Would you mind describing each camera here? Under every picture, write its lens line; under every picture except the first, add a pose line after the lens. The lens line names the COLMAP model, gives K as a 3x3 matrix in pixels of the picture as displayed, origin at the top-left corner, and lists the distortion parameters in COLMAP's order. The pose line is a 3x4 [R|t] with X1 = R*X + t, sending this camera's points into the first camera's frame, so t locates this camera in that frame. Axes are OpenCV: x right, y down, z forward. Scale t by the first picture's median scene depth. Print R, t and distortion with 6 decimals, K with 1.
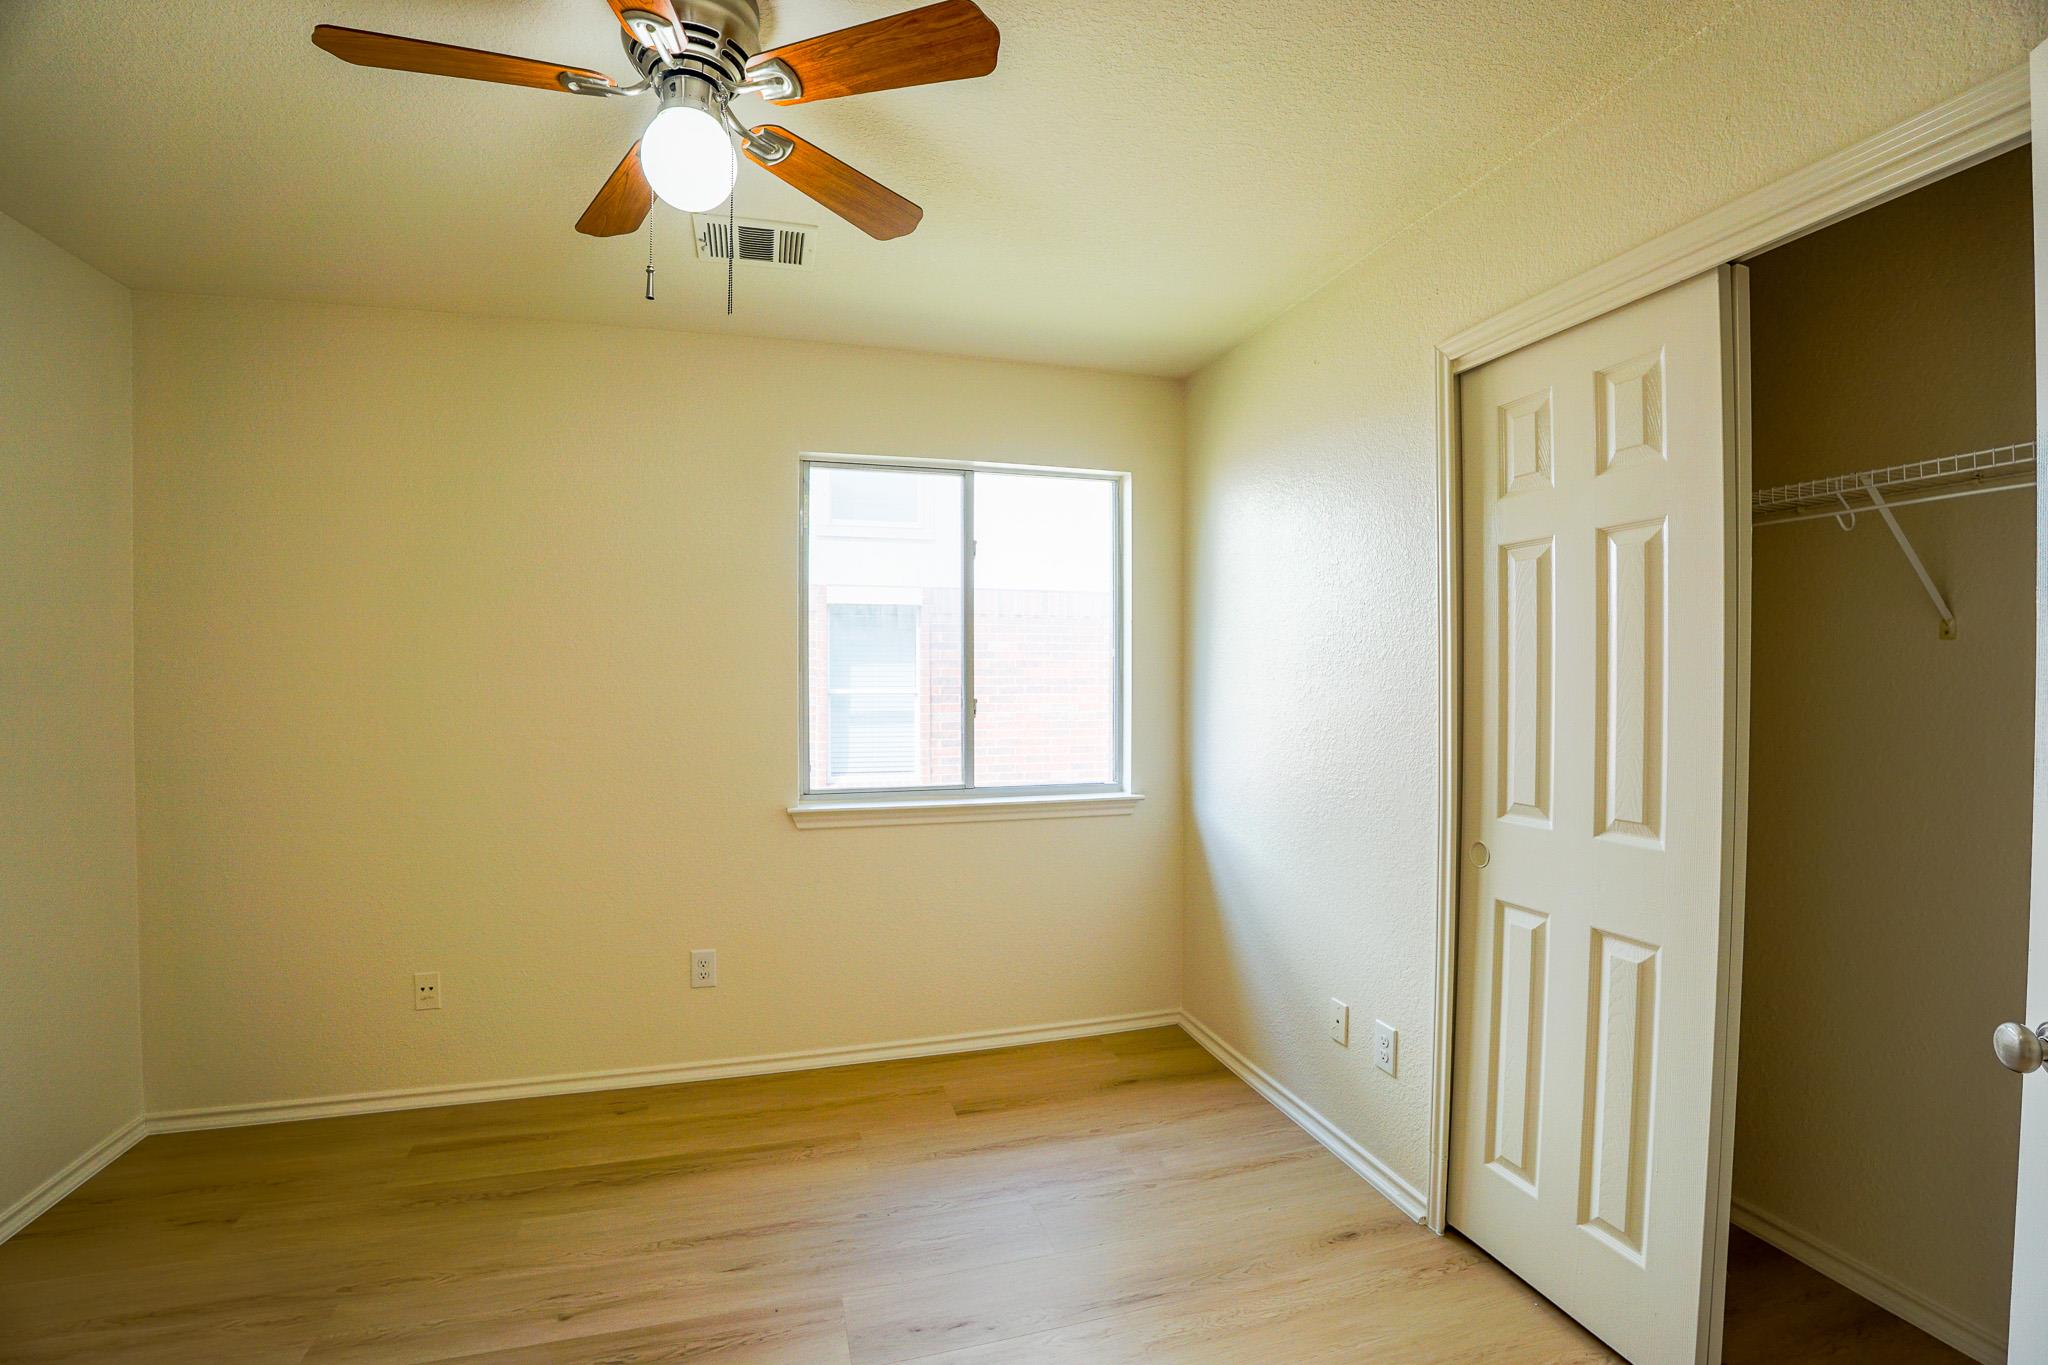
lens RADIAL K [[893.3, 0, 1028.7], [0, 893.3, 686.7], [0, 0, 1]] dist [-0.071387, 0.016356]
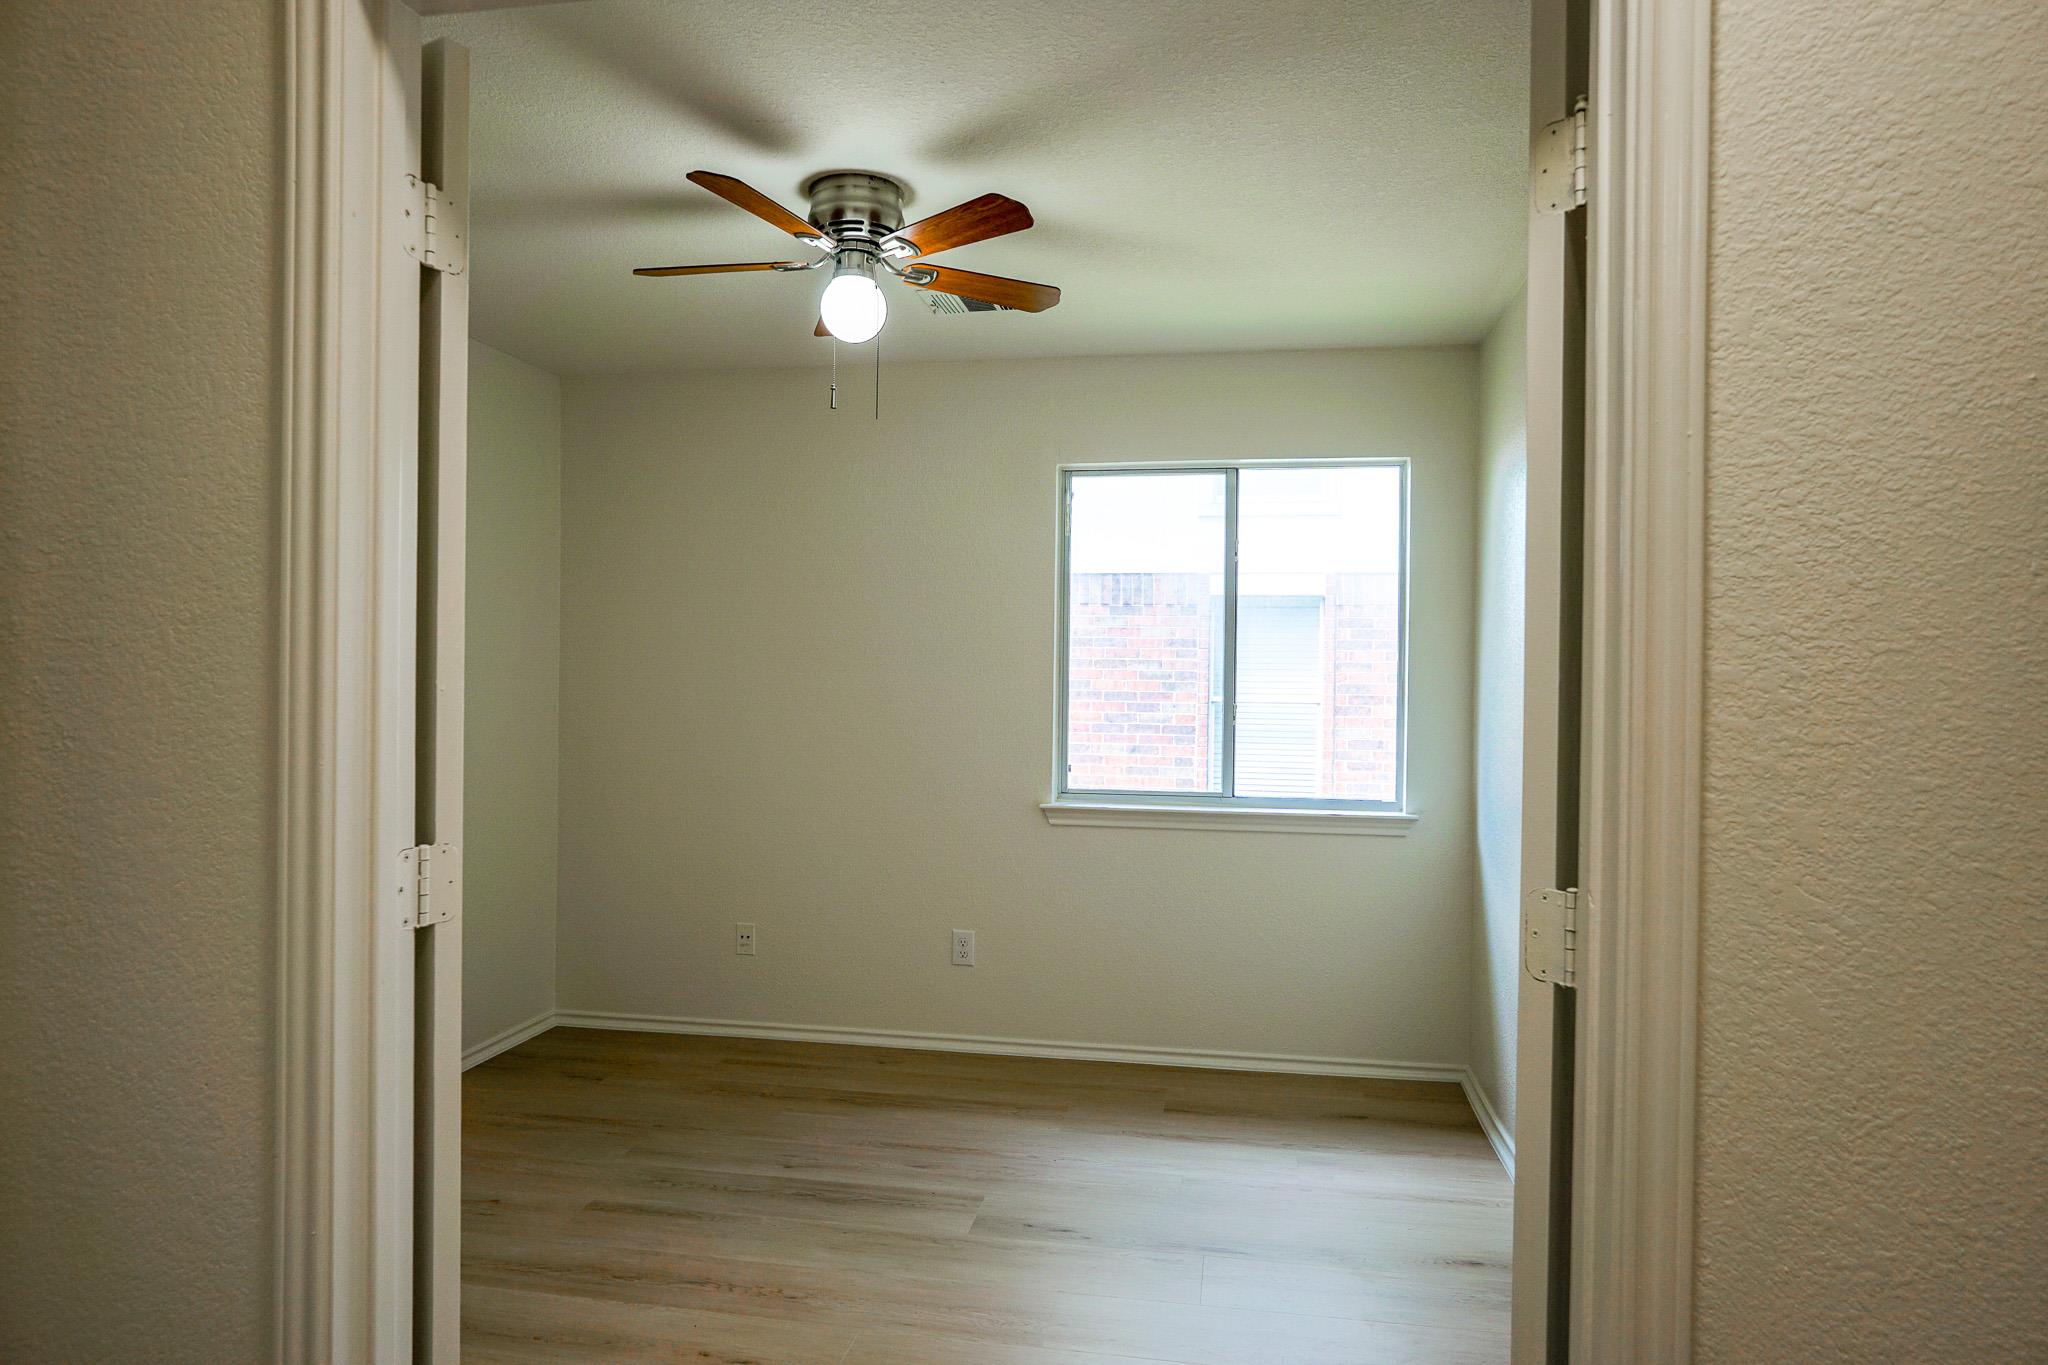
lens RADIAL K [[1197.1, 0, 1024.0], [0, 1197.1, 682.5], [0, 0, 1]] dist [-0.024939, 0.000370]
pose [[0.895702, 0.013290, -0.444457, 0.378300], [-0.018457, 0.999803, -0.007301, 0.004153], [0.444272, 0.014742, 0.895771, -0.316463]]
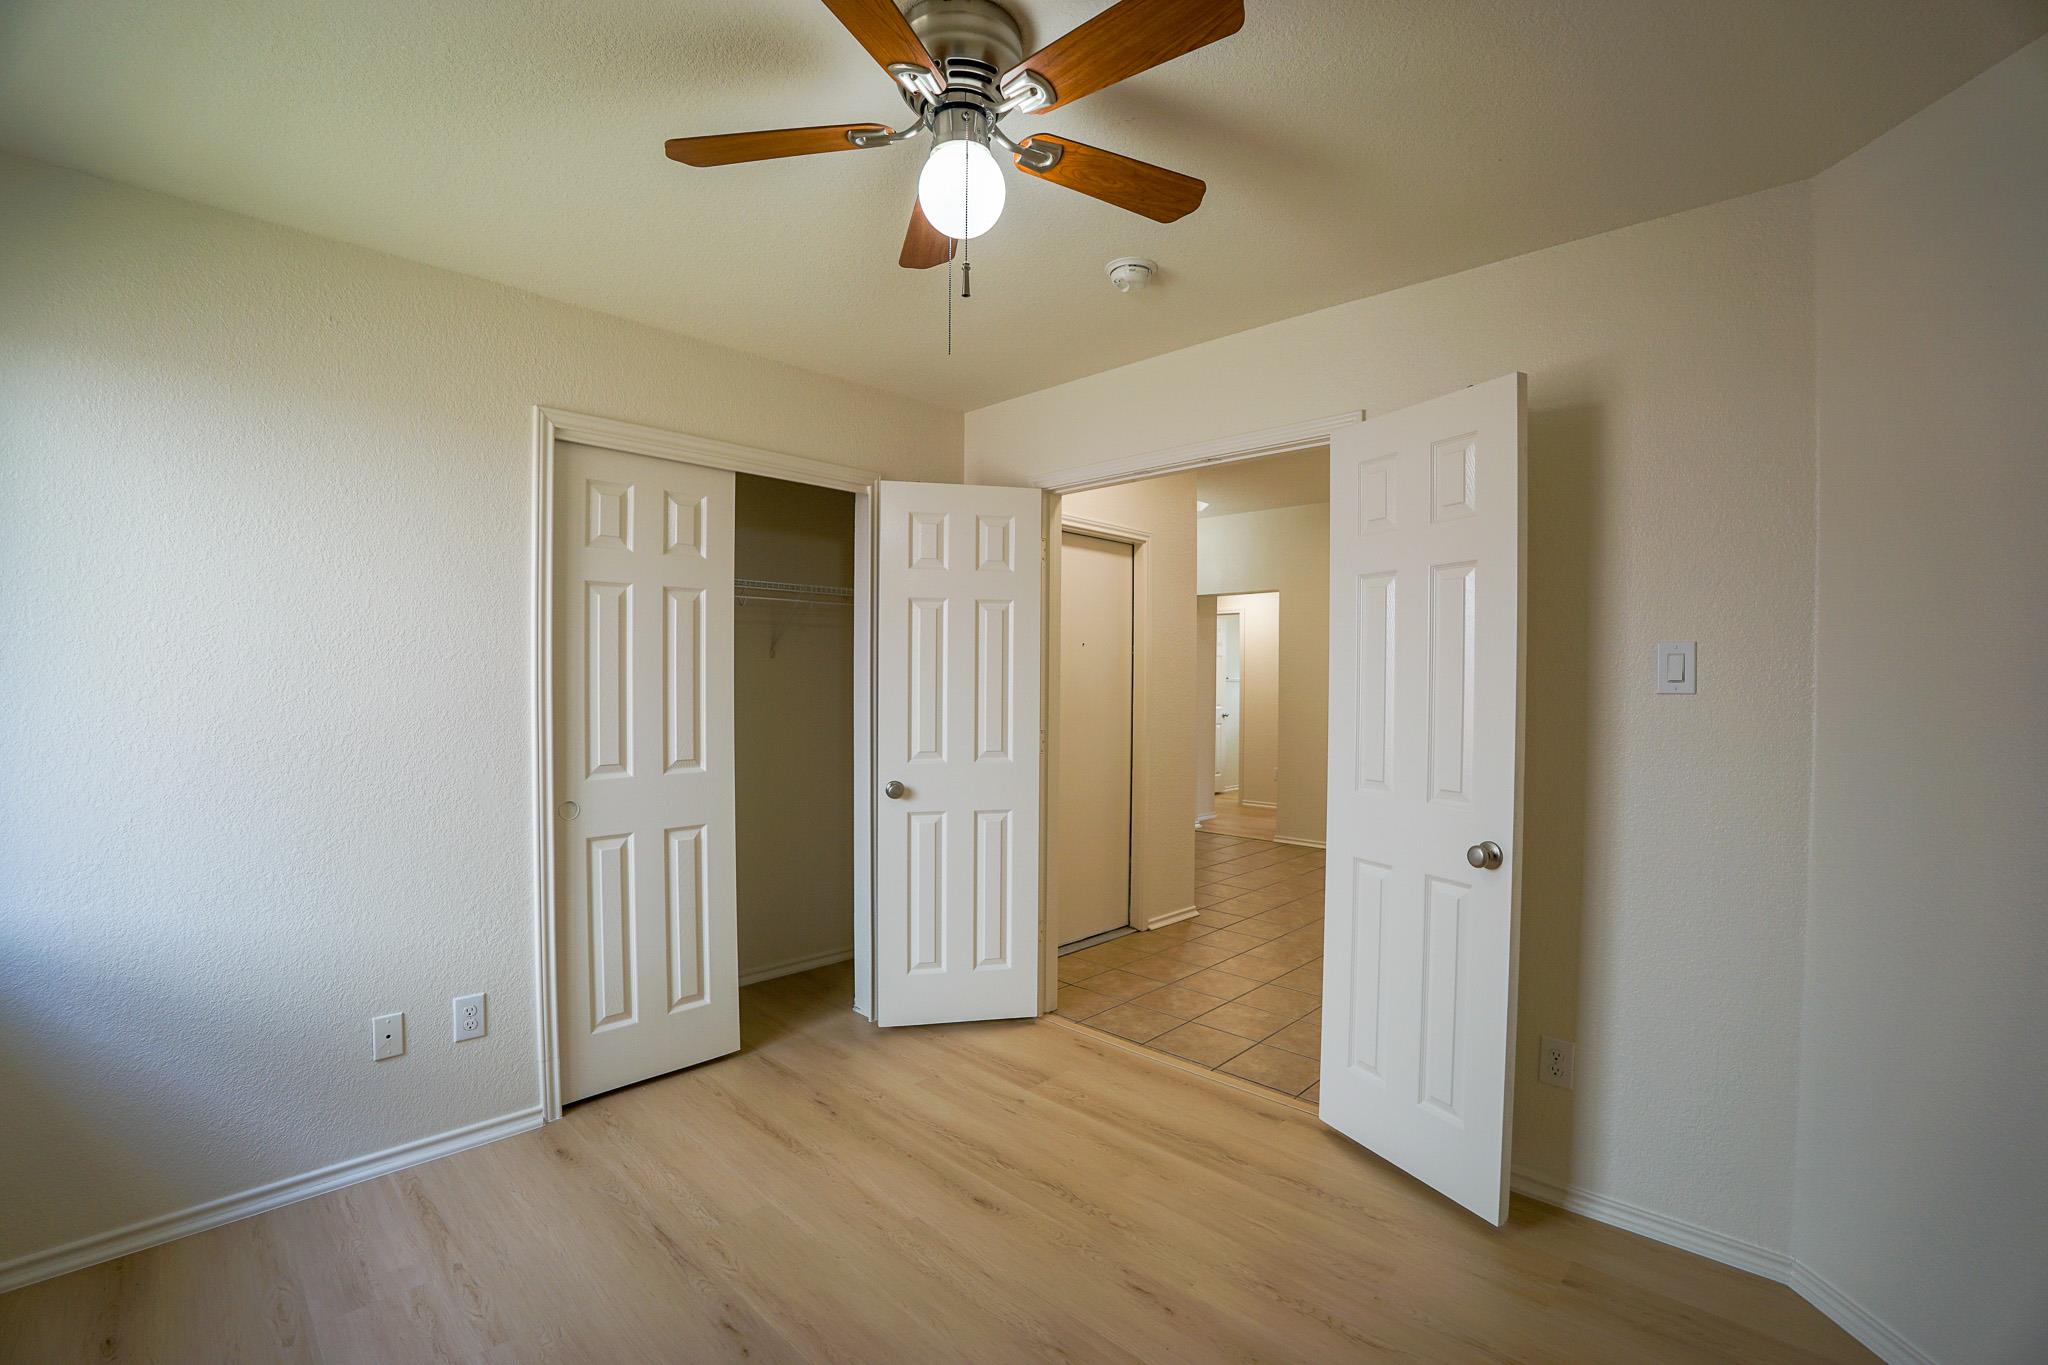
lens RADIAL K [[893.3, 0, 1028.7], [0, 893.3, 686.7], [0, 0, 1]] dist [-0.071387, 0.016356]
pose [[-0.486835, -0.013912, 0.873383, -0.716631], [0.002092, 0.999852, 0.017092, -0.012560], [-0.873492, 0.010148, -0.486733, 0.757733]]
